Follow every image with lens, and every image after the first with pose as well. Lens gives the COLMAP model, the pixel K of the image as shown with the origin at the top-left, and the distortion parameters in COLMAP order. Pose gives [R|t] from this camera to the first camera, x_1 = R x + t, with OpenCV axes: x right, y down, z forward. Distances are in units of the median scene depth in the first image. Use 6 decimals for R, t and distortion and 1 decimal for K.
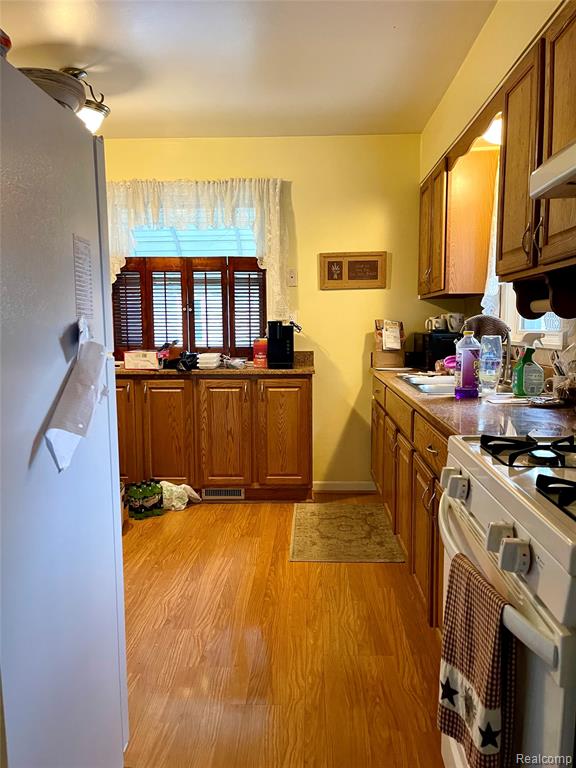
lens RADIAL K [[576.6, 0, 288.2], [0, 576.6, 386.1], [0, 0, 1]] dist [0.015655, -0.001691]
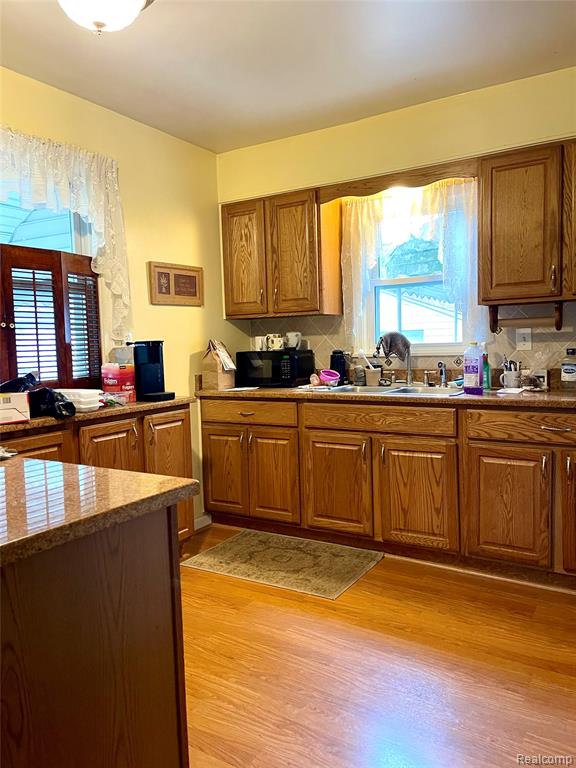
lens RADIAL K [[576.6, 0, 287.7], [0, 576.6, 382.5], [0, 0, 1]] dist [0.015655, -0.001691]
pose [[0.496876, -0.071049, 0.864908, -0.593174], [0.124956, 0.992115, 0.009713, -0.038732], [-0.858778, 0.103249, 0.501836, 0.430085]]
